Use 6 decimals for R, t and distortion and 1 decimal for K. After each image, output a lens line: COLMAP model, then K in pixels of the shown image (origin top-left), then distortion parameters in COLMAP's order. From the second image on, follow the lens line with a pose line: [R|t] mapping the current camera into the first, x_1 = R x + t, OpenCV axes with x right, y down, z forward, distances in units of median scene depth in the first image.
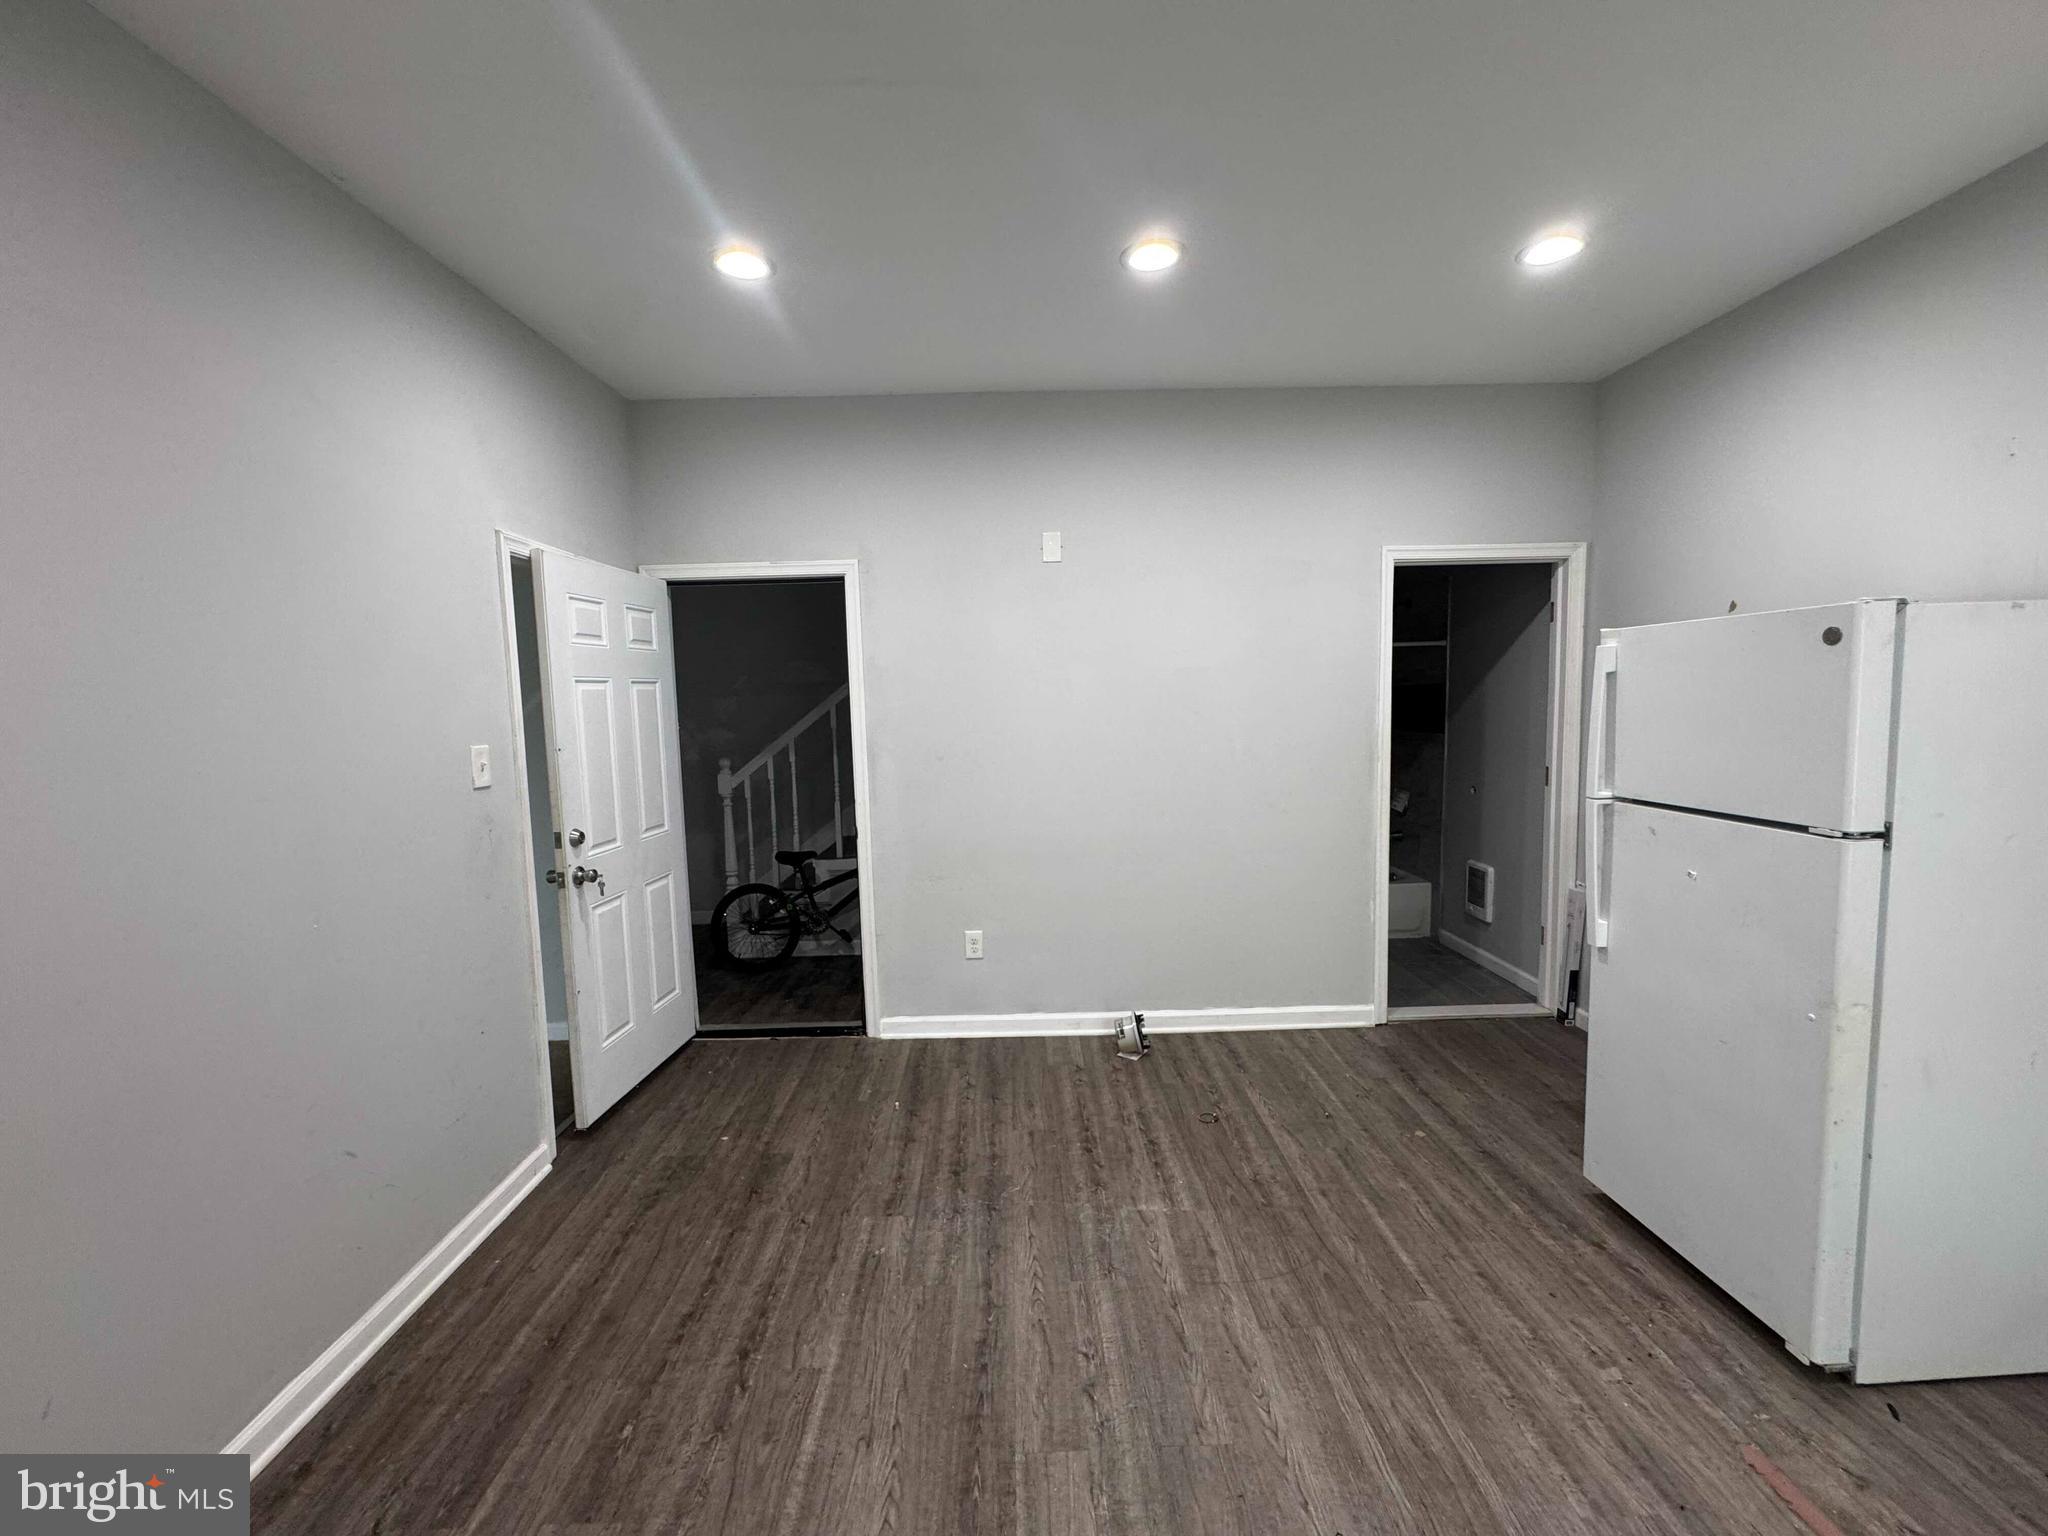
lens RADIAL K [[827.4, 0, 1020.9], [0, 827.4, 763.4], [0, 0, 1]] dist [0.000993, 0.000026]
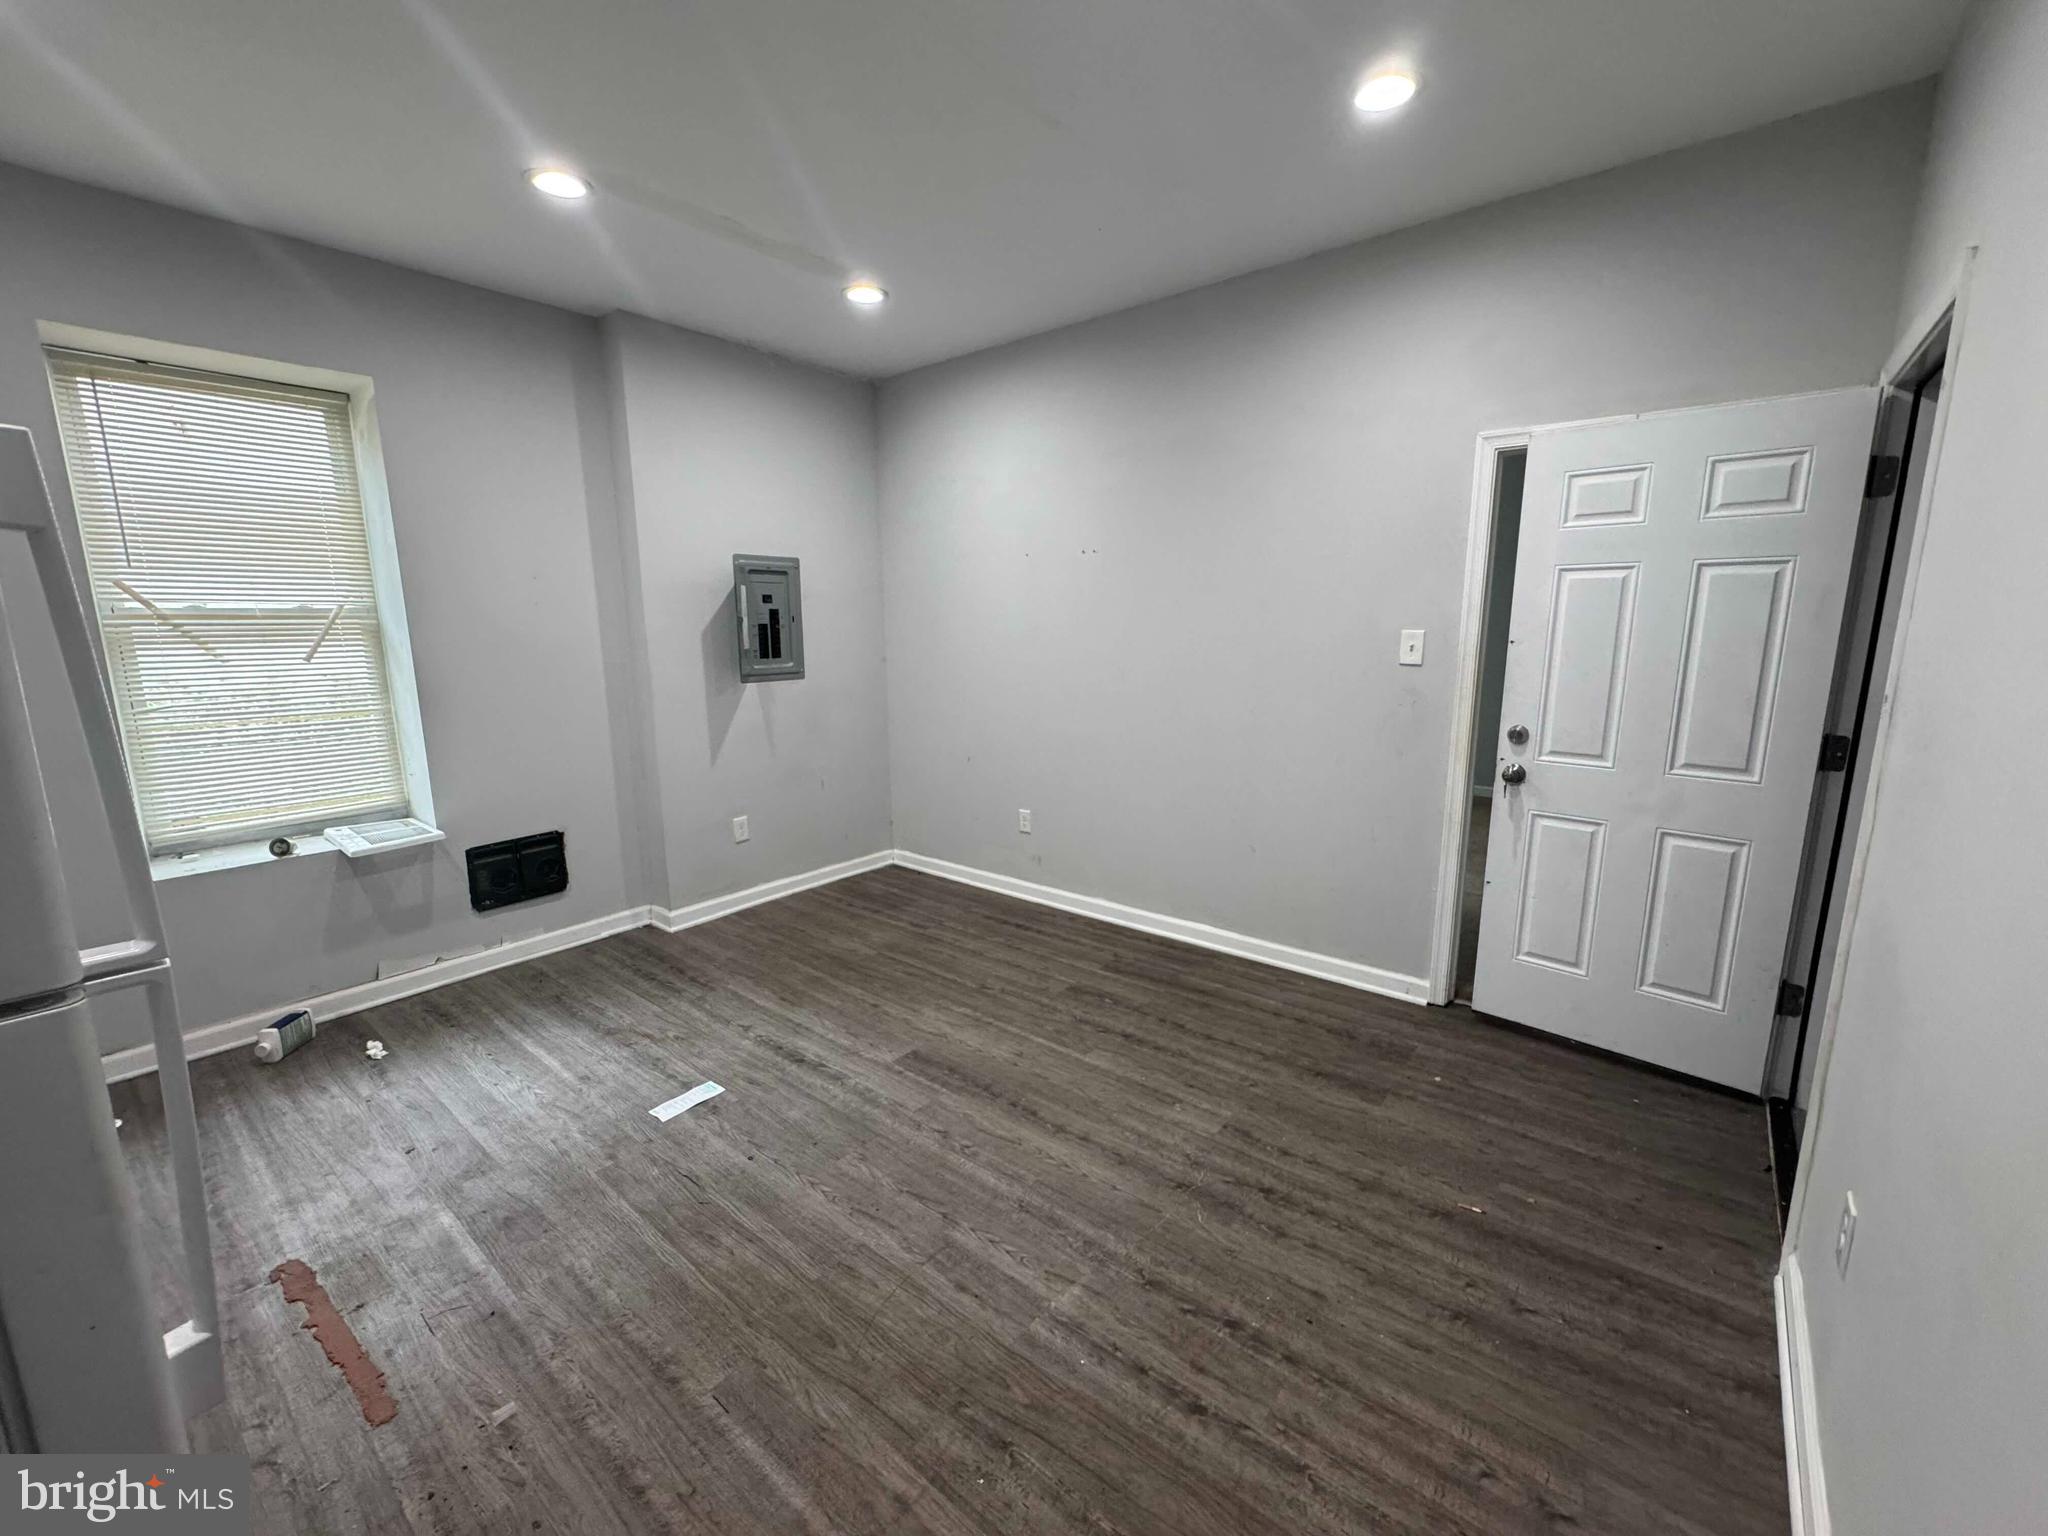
lens RADIAL K [[827.4, 0, 1024.6], [0, 827.4, 772.0], [0, 0, 1]] dist [0.000993, 0.000026]
pose [[-0.645359, 0.171002, -0.744493, 0.686472], [-0.043179, 0.964897, 0.259056, -0.114515], [0.762658, 0.199331, -0.615321, 1.394859]]
